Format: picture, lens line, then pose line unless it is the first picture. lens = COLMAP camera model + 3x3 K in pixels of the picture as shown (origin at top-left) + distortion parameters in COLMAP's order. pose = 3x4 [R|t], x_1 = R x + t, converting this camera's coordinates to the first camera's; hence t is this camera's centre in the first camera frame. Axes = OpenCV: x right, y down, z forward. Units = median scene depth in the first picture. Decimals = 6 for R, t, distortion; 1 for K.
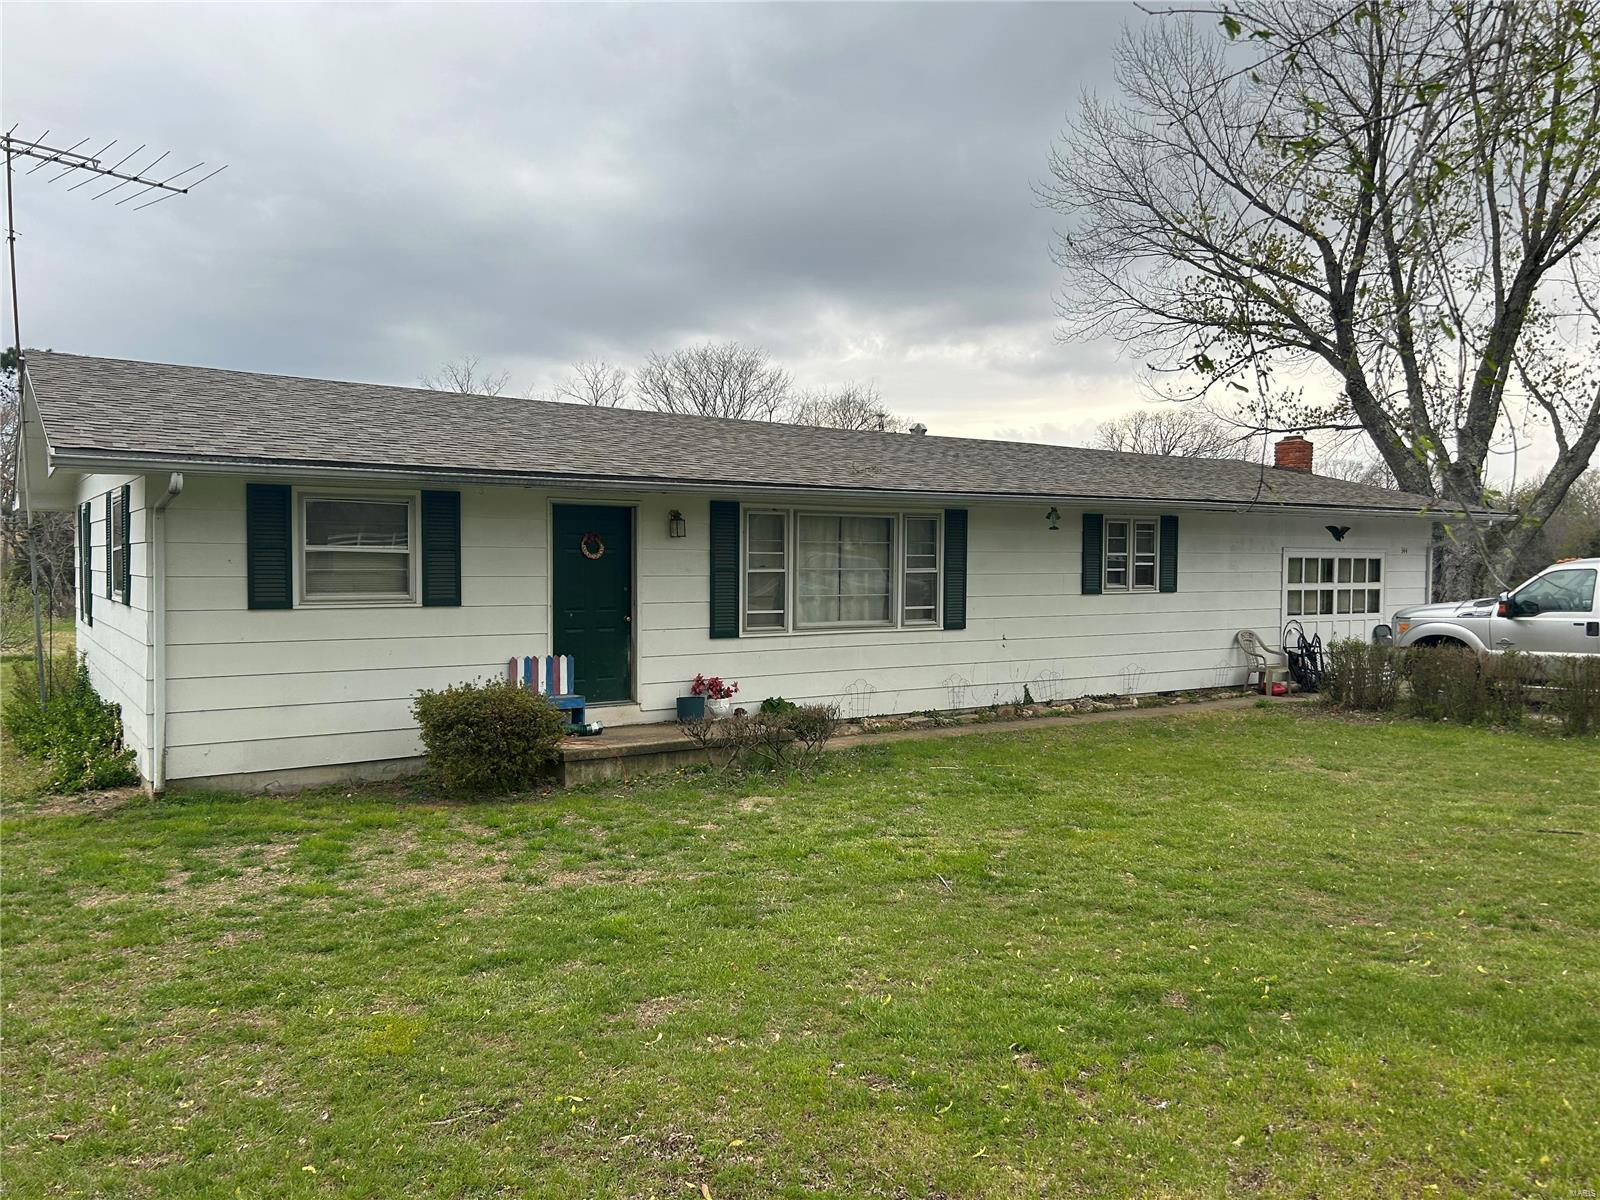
lens RADIAL K [[1177.8, 0, 800.6], [0, 1177.8, 590.3], [0, 0, 1]] dist [0.039266, -0.041991]
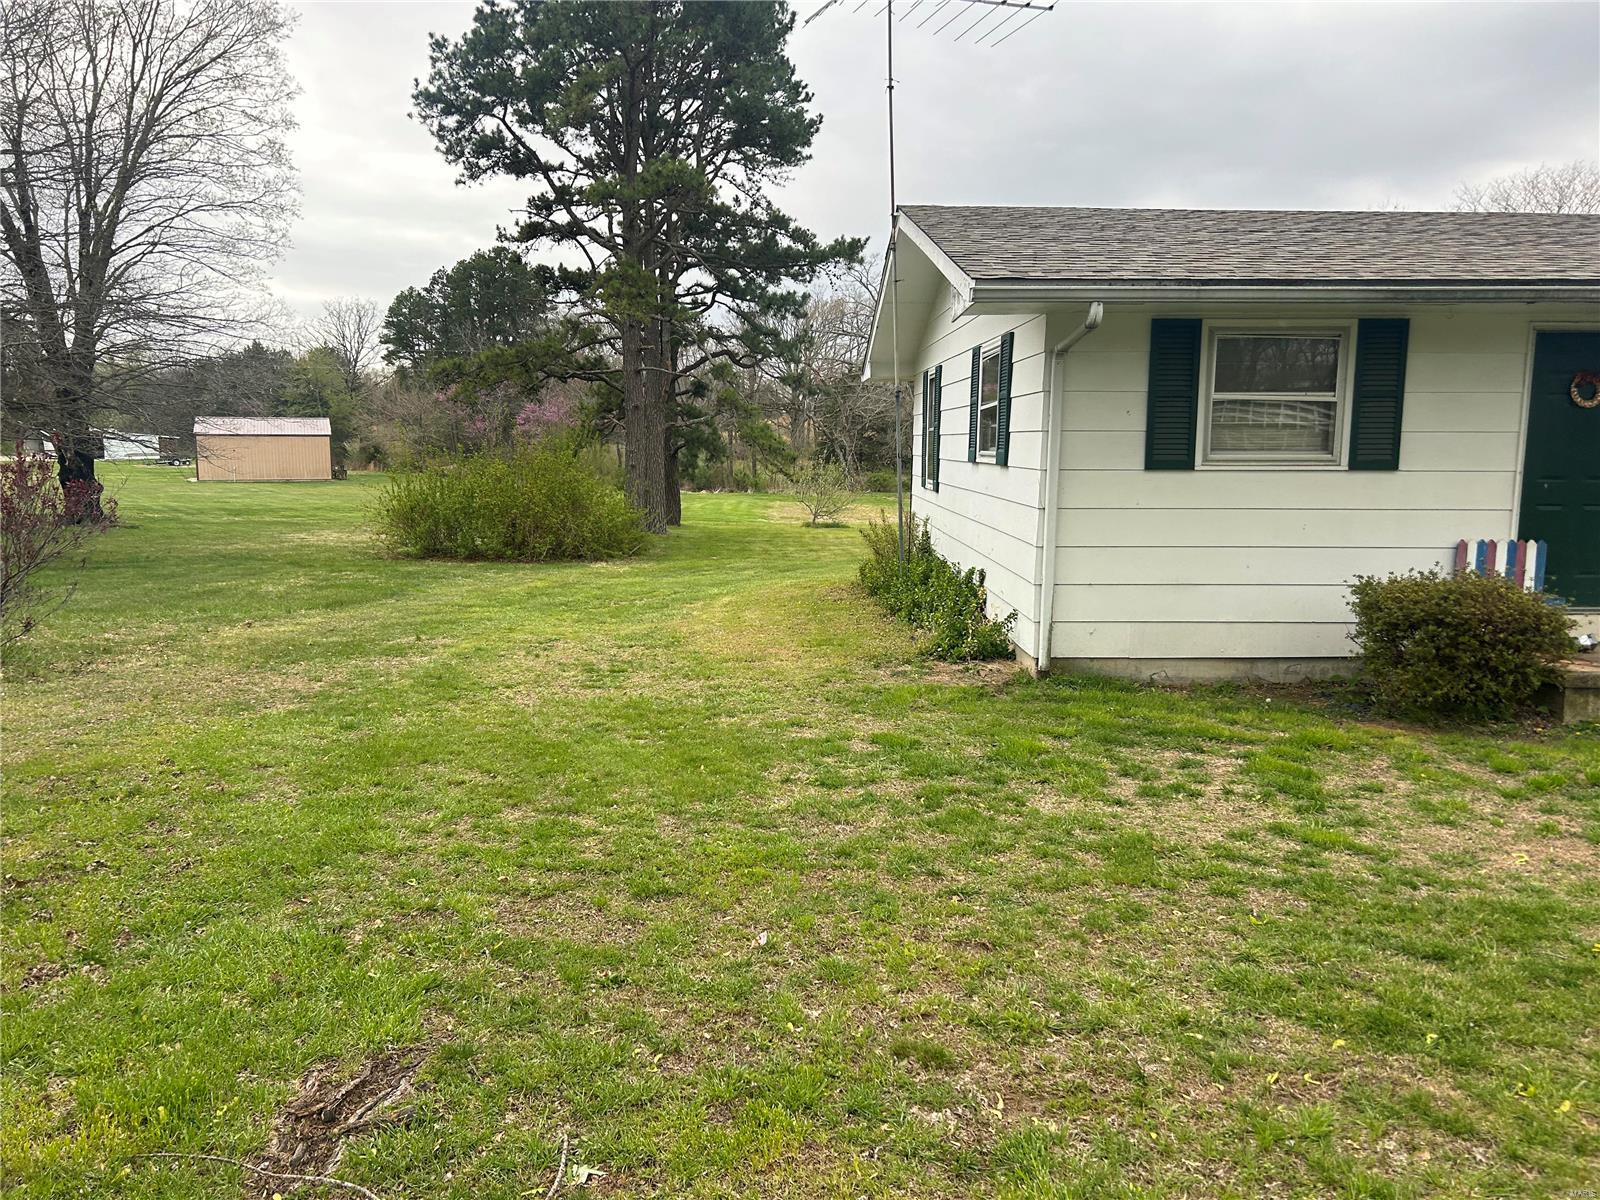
lens RADIAL K [[1177.8, 0, 800.6], [0, 1177.8, 590.3], [0, 0, 1]] dist [0.039266, -0.041991]
pose [[0.831246, 0.066751, -0.551883, -0.198899], [-0.012591, 0.994771, 0.101355, 0.019697], [0.555762, -0.077302, 0.827739, 0.152635]]
